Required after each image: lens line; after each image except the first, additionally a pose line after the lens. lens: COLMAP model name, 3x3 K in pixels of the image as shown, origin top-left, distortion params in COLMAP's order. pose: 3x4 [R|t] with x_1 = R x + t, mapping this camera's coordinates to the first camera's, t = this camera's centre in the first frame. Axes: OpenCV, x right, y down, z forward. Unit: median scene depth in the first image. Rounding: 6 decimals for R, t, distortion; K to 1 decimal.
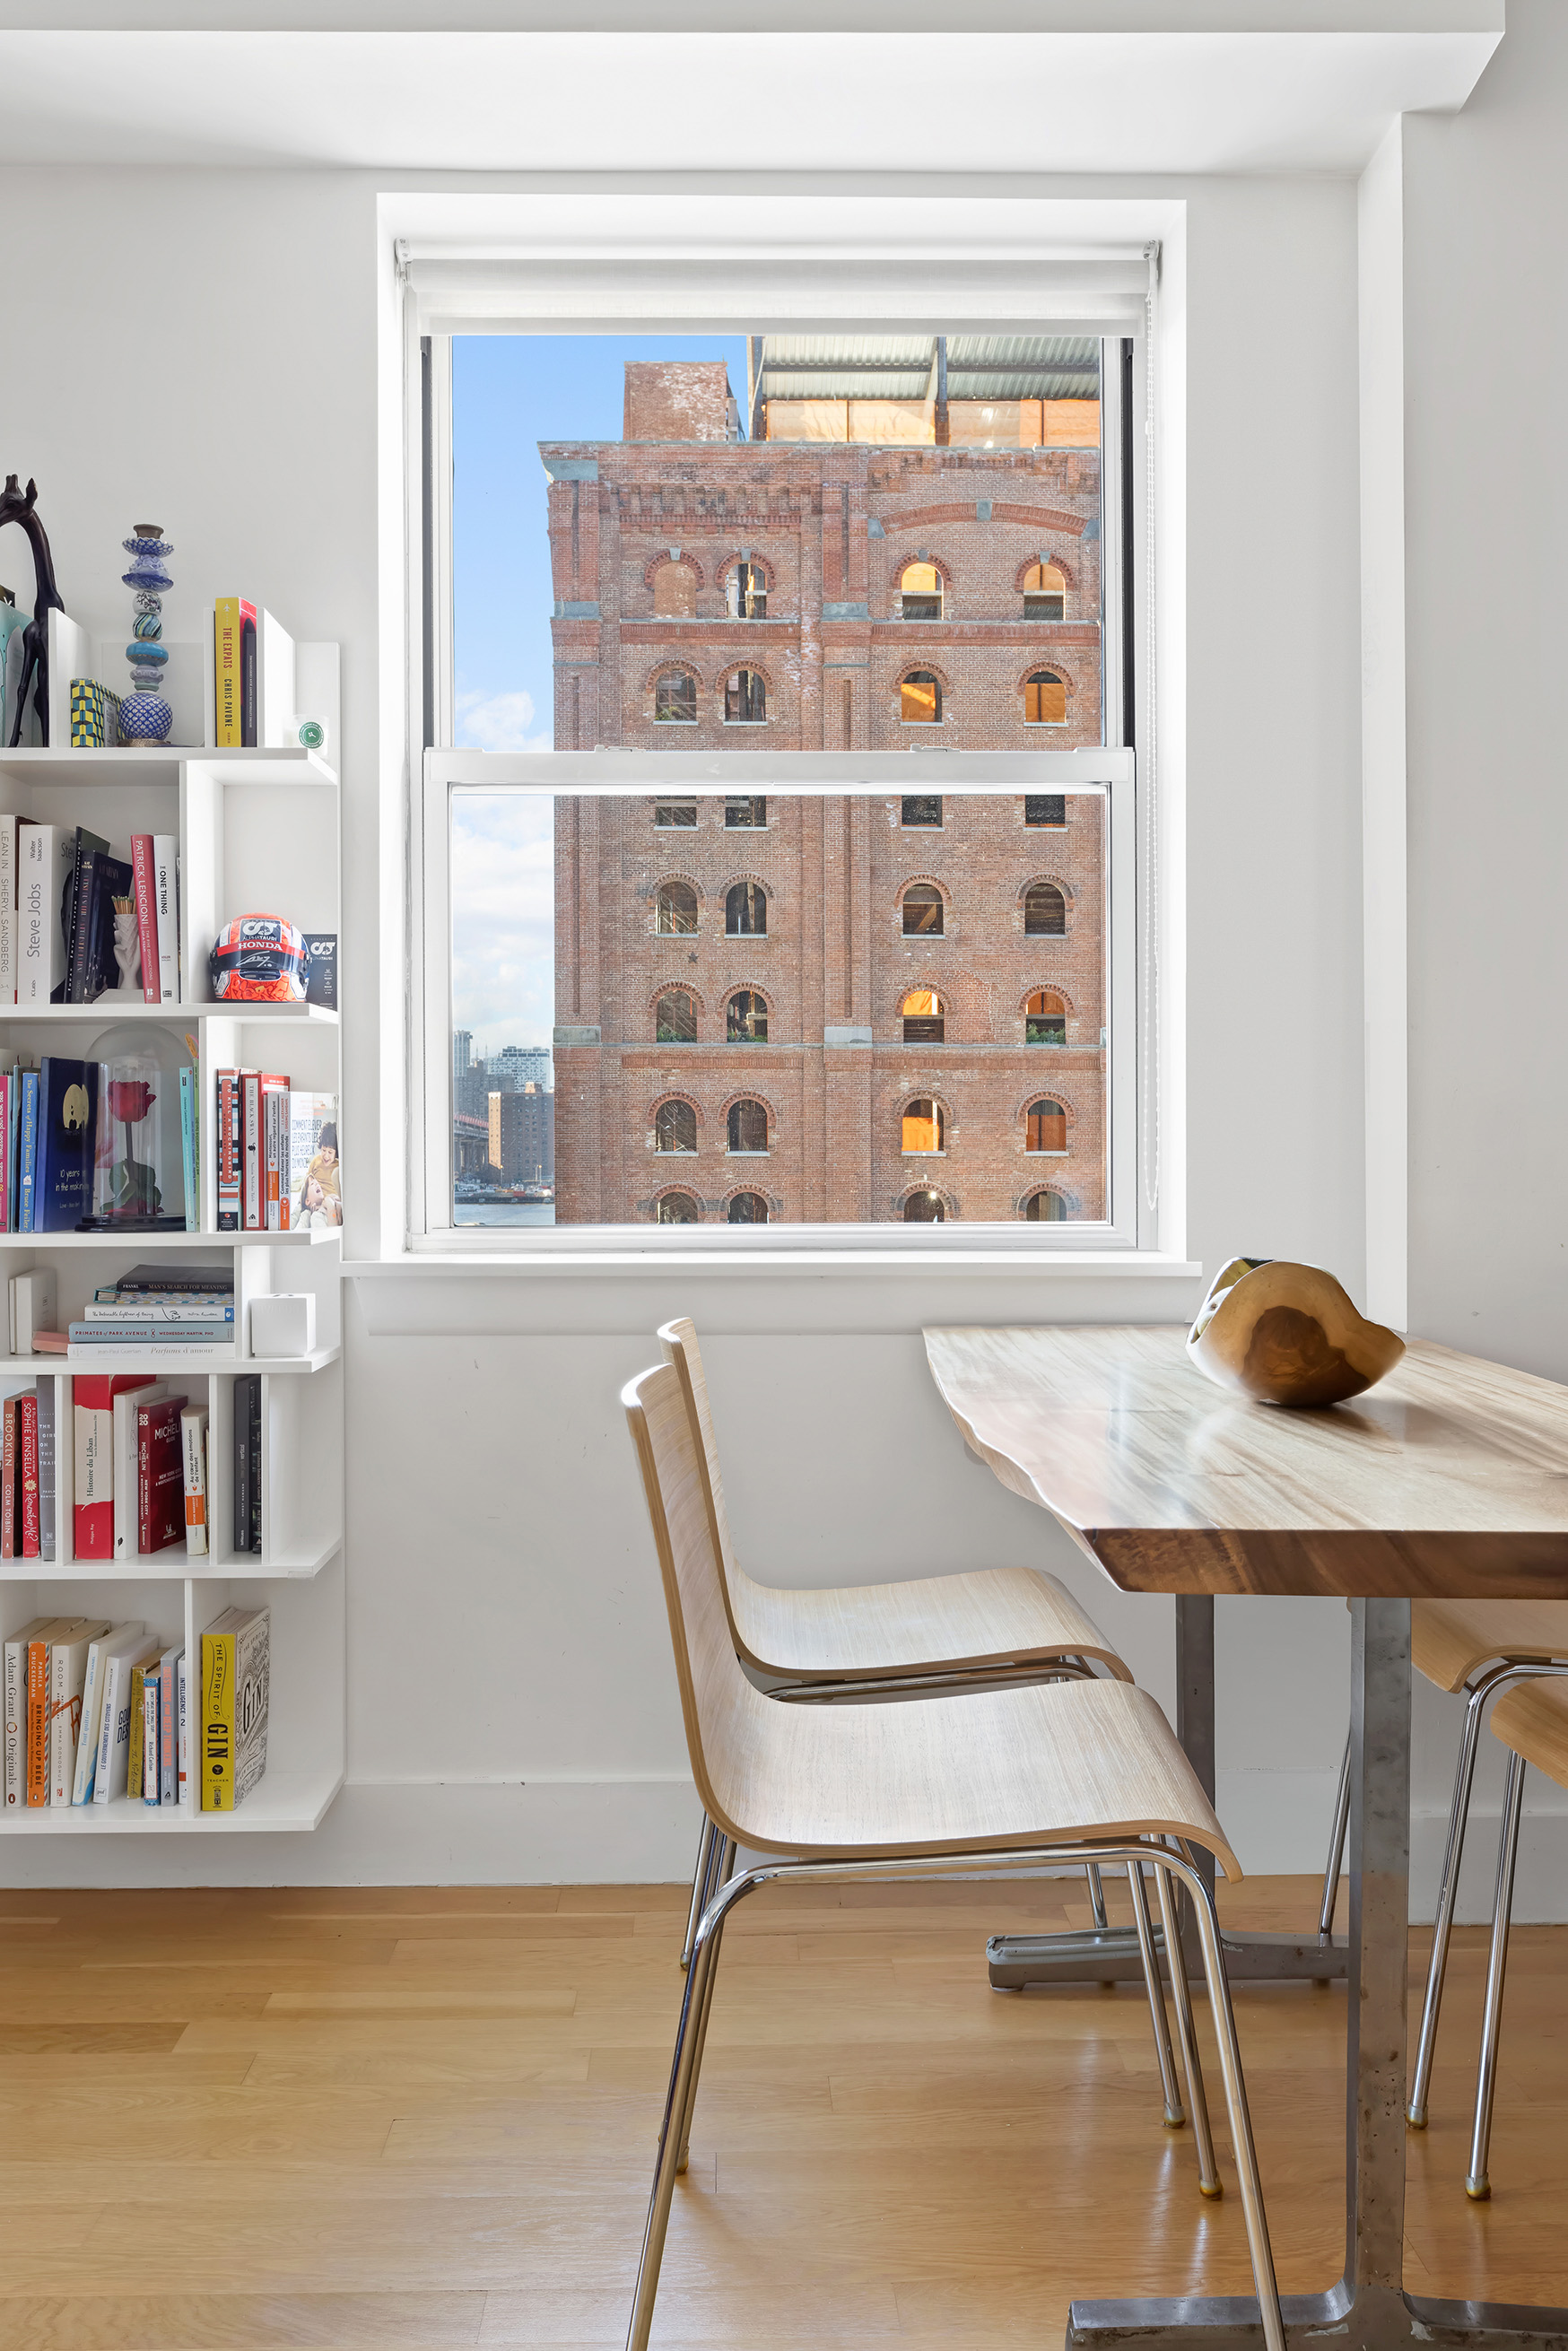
lens RADIAL K [[2099.1, 0, 782.8], [0, 2099.1, 1157.8], [0, 0, 1]] dist [-0.003847, -0.002078]
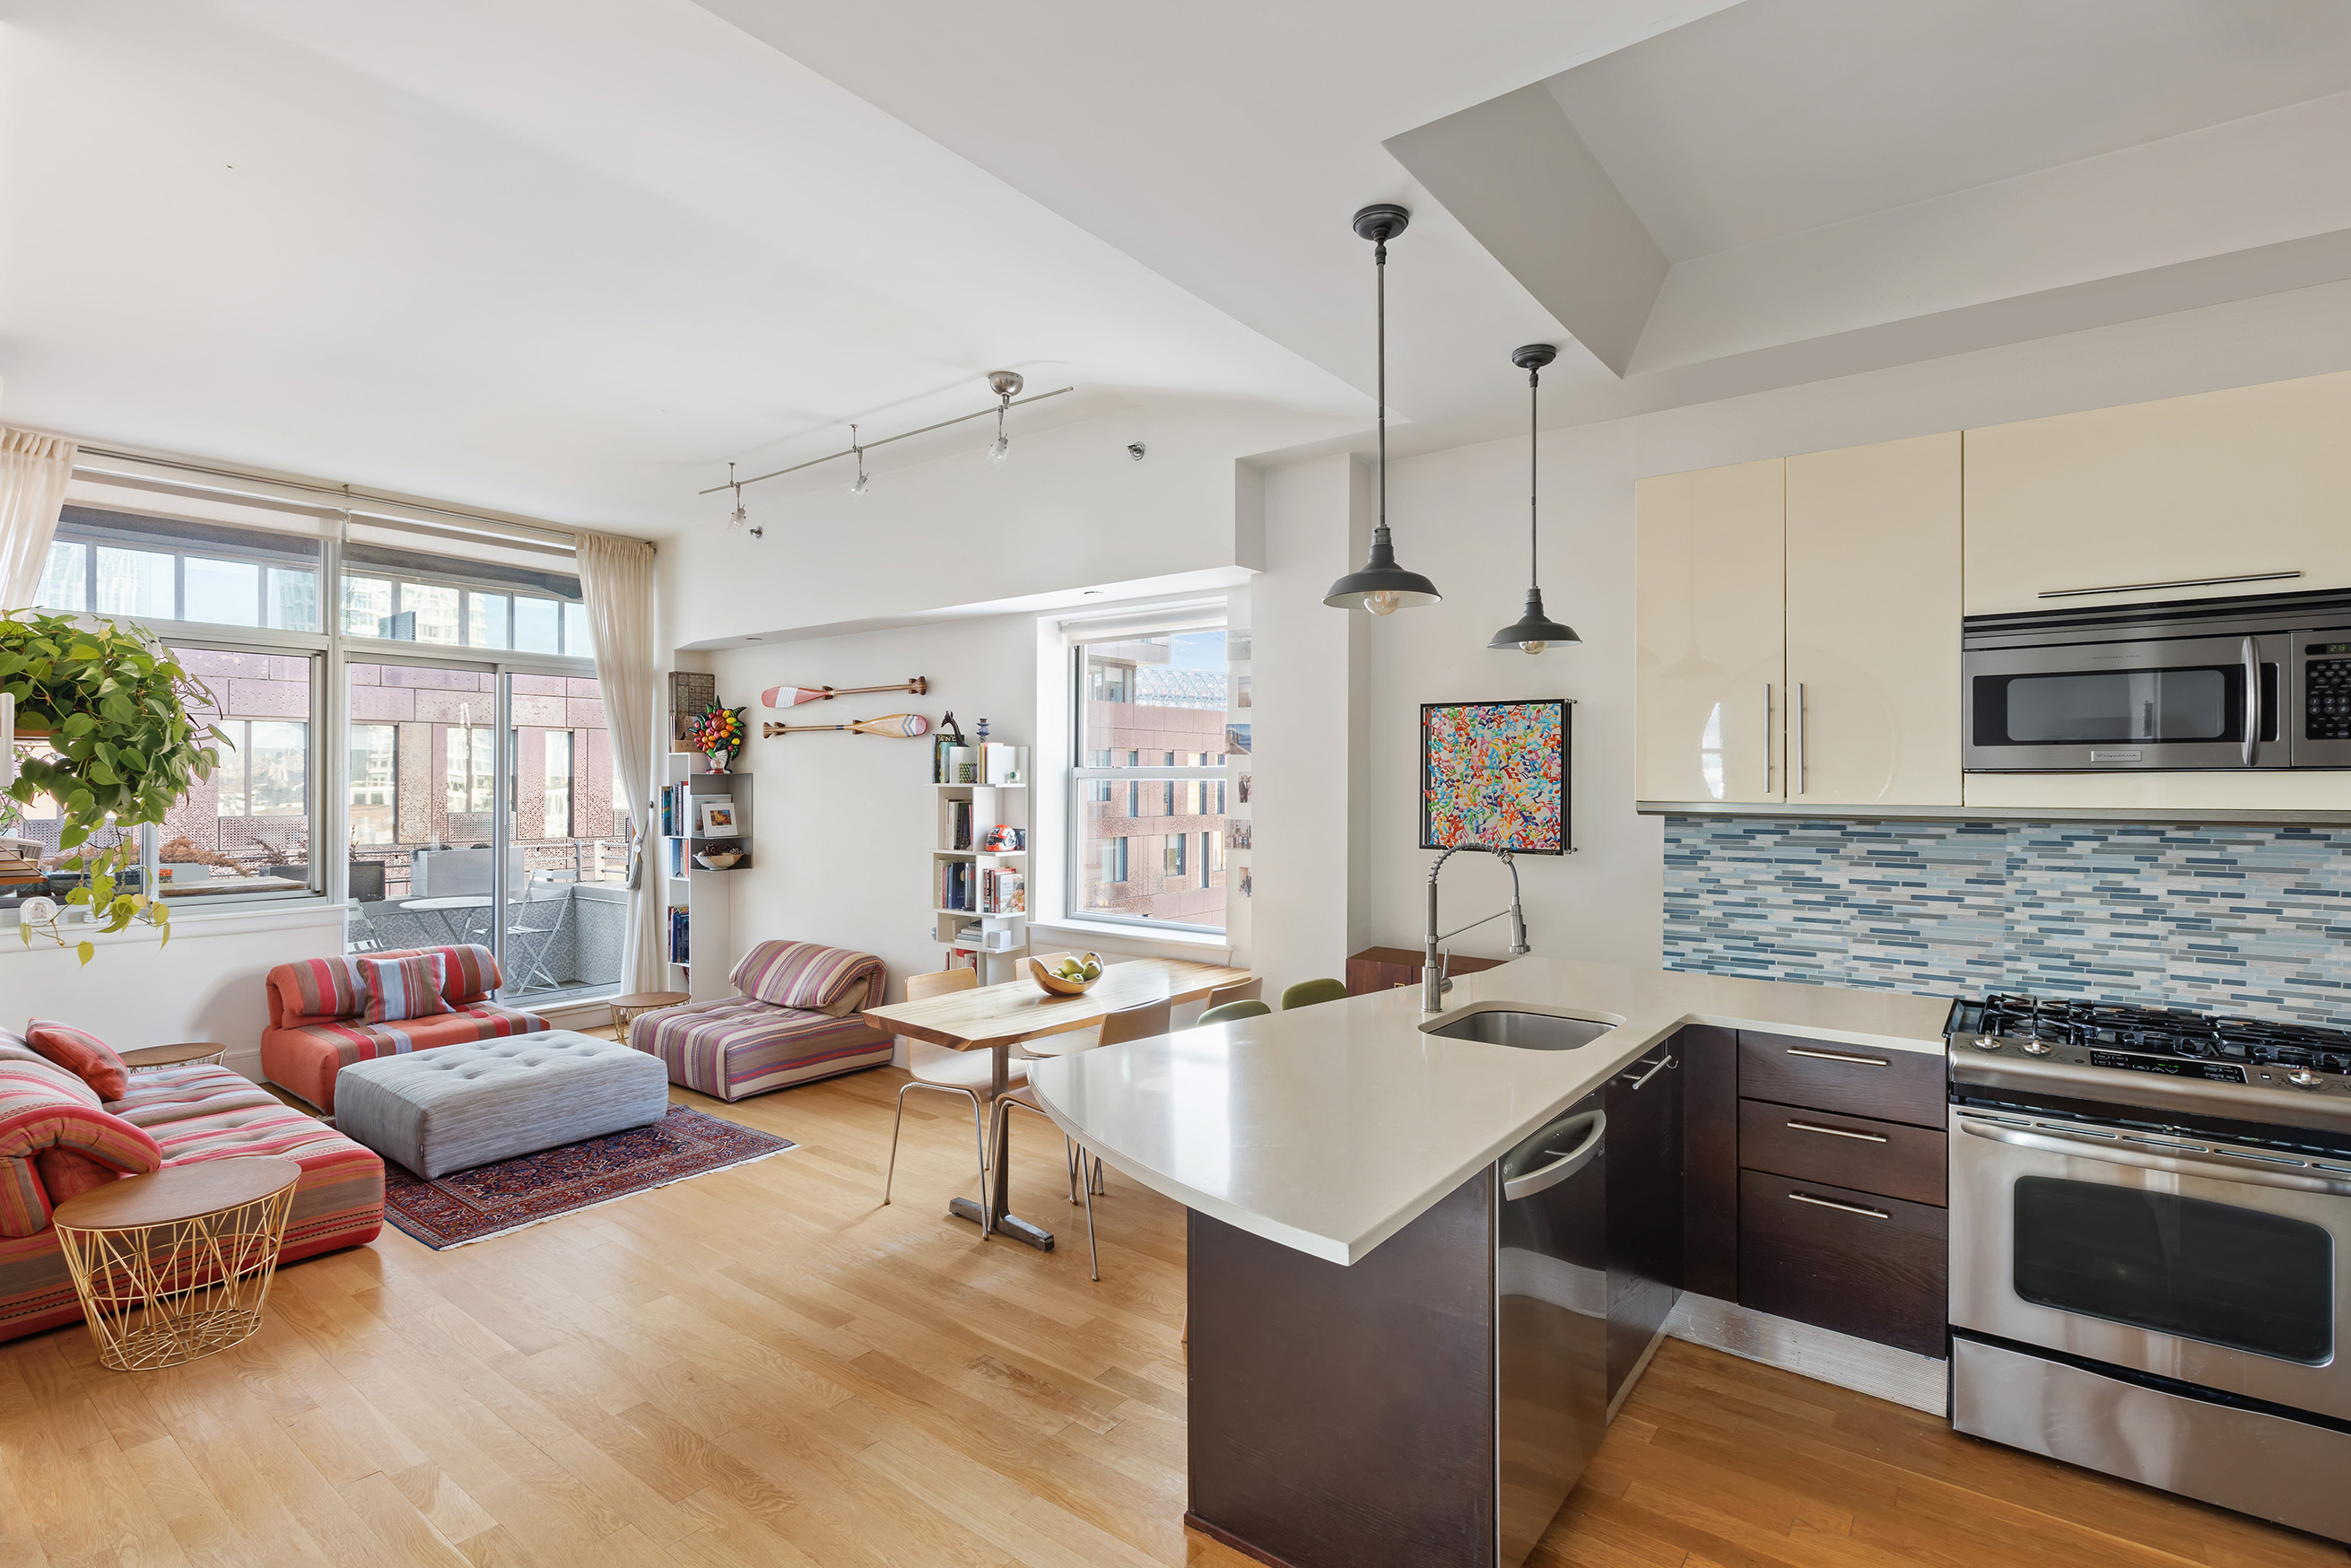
lens RADIAL K [[1108.4, 0, 1176.5], [0, 1108.4, 777.9], [0, 0, 1]] dist [-0.002366, -0.001073]
pose [[0.782351, 0.004210, -0.622824, 1.214036], [-0.012007, 0.999893, -0.008323, -0.189783], [0.622723, 0.013990, 0.782318, -0.324008]]
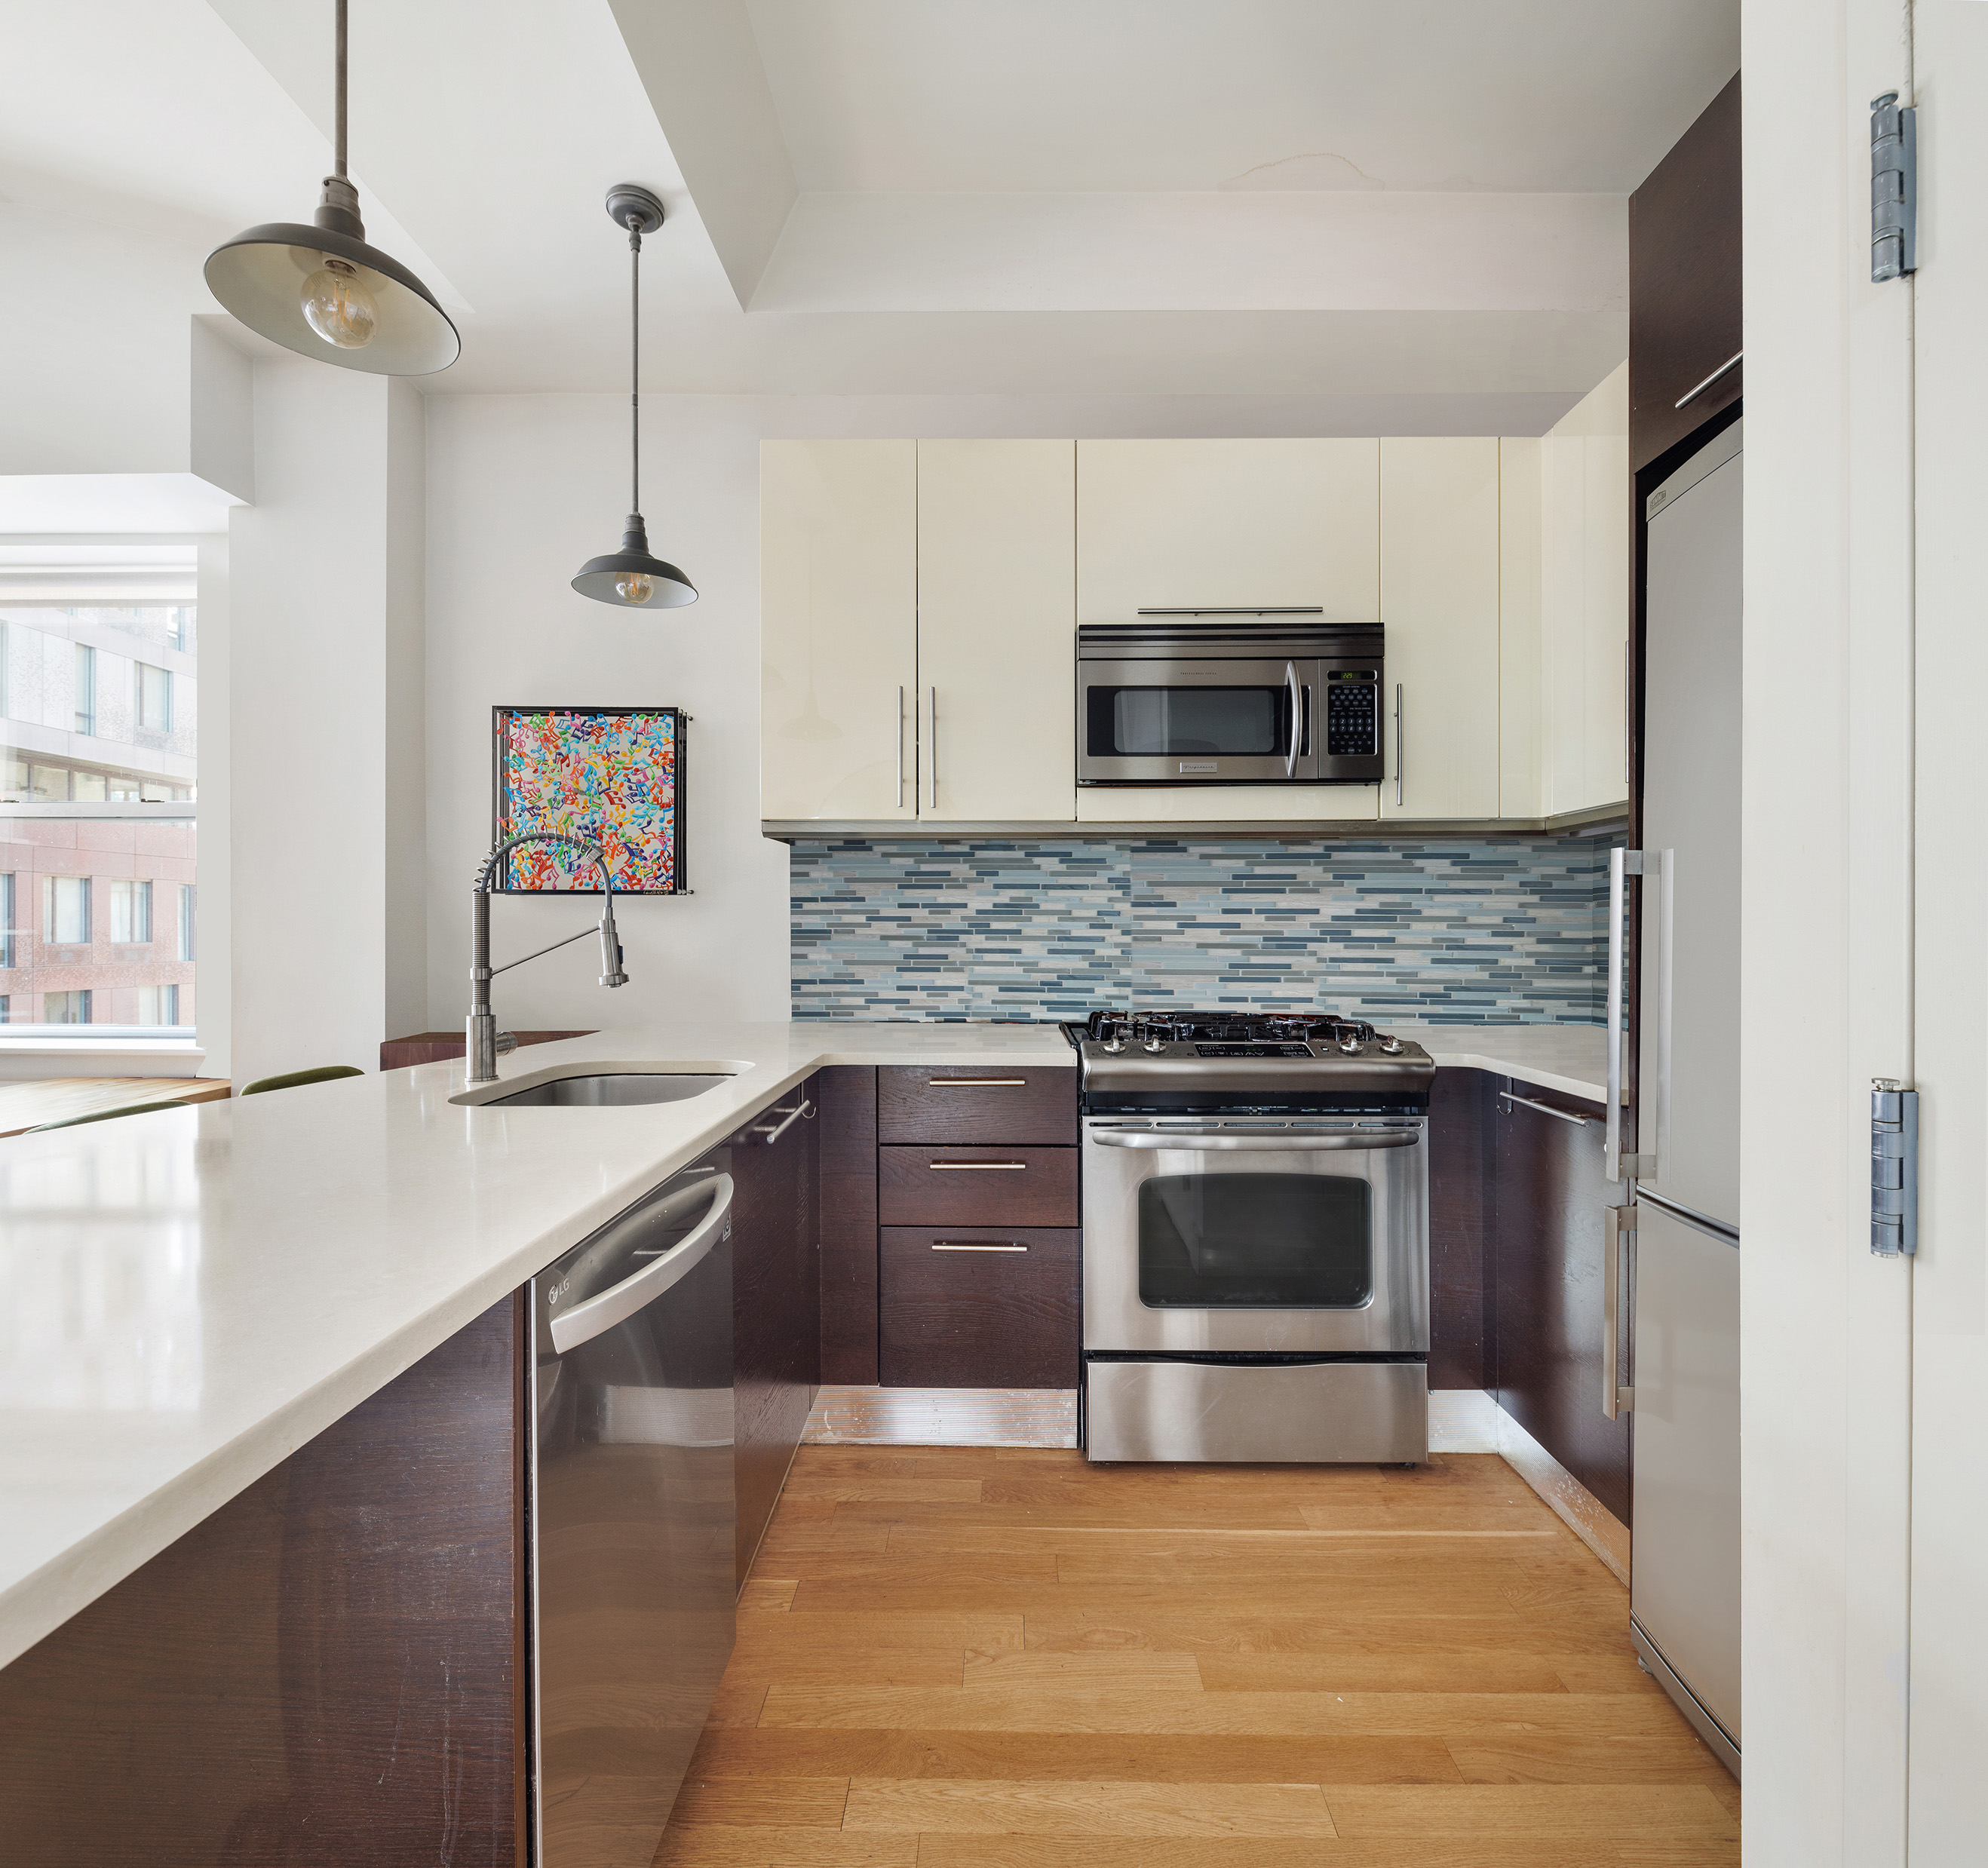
lens RADIAL K [[985.1, 0, 994.0], [0, 985.1, 934.0], [0, 0, 1]] dist [-0.003821, -0.000683]
pose [[0.999470, 0.004826, -0.032179, 1.087543], [-0.004961, 0.999979, -0.004103, -0.060488], [0.032159, 0.004260, 0.999474, 0.065782]]
